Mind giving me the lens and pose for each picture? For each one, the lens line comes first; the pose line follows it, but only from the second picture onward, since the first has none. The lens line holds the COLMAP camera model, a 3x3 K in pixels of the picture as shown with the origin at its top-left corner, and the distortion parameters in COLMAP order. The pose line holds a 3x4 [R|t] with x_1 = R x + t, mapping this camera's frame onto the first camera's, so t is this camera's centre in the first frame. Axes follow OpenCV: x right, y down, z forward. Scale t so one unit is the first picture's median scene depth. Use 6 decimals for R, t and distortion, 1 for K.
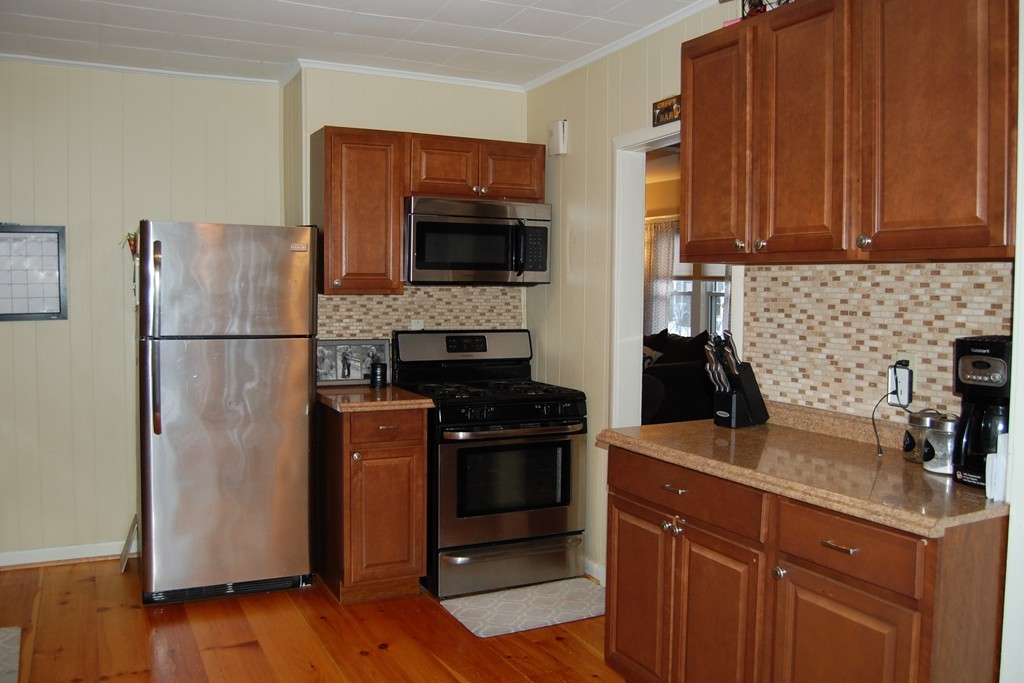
lens RADIAL K [[840.7, 0, 512.2], [0, 840.7, 323.4], [0, 0, 1]] dist [-0.066527, 0.007207]
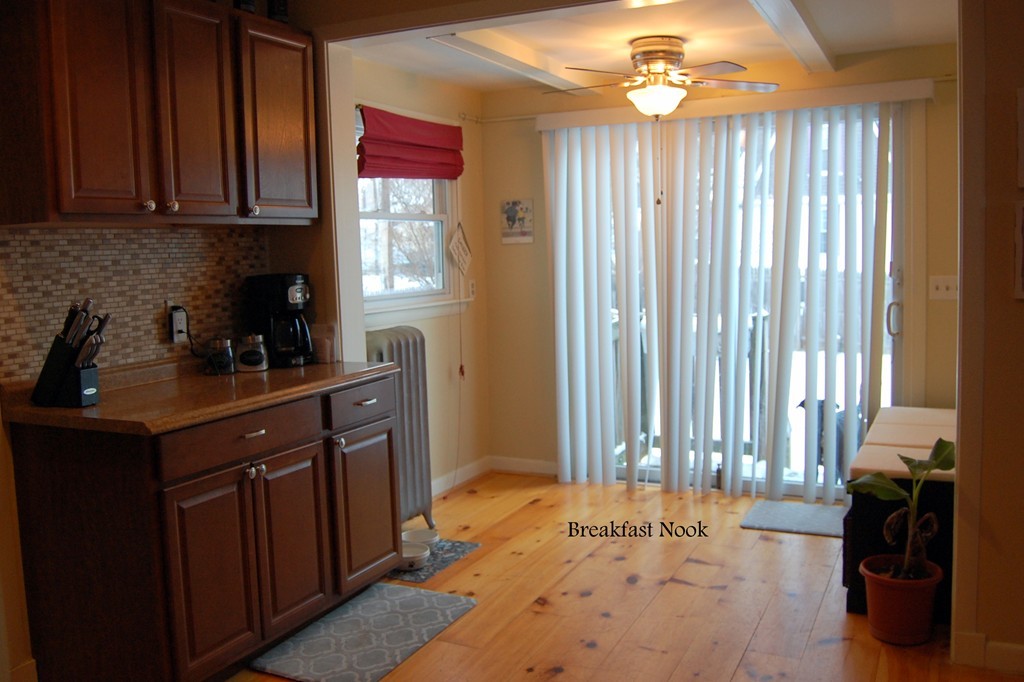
lens RADIAL K [[858.7, 0, 512.0], [0, 858.7, 341.0], [0, 0, 1]] dist [-0.081027, 0.013416]
pose [[-0.600138, -0.085554, 0.795308, -0.749853], [0.053250, 0.987785, 0.146441, -0.055671], [-0.798122, 0.130235, -0.588252, 1.182694]]
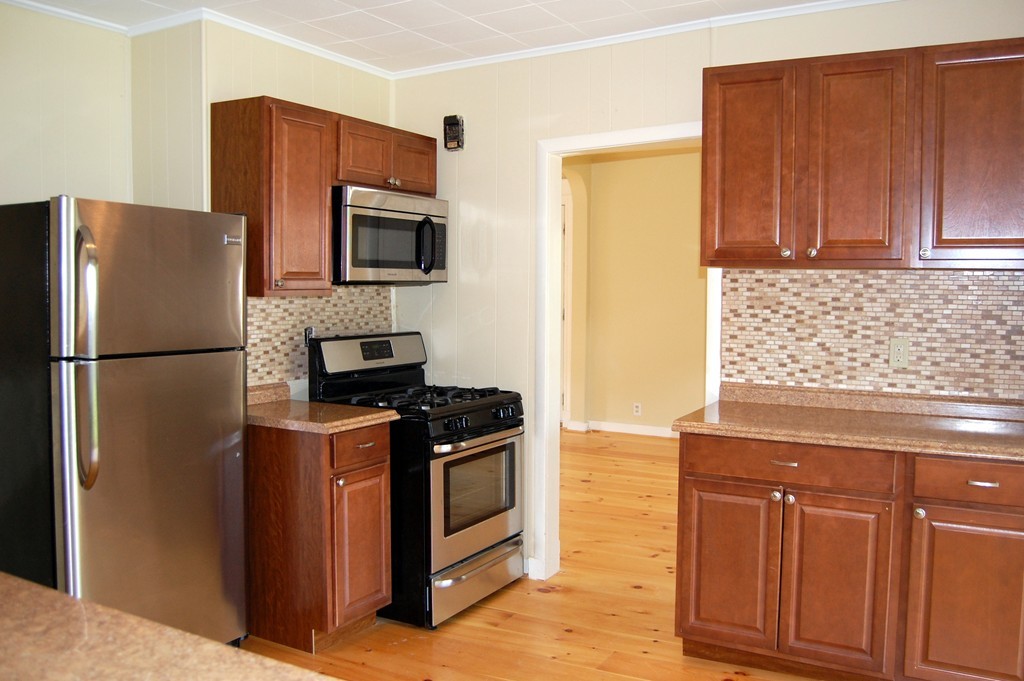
lens RADIAL K [[858.7, 0, 512.0], [0, 858.7, 340.5], [0, 0, 1]] dist [-0.081027, 0.013416]
pose [[0.825419, -0.040341, 0.563077, -0.681751], [0.025880, 0.999099, 0.033642, -0.019165], [-0.563927, -0.013196, 0.825719, 0.212366]]
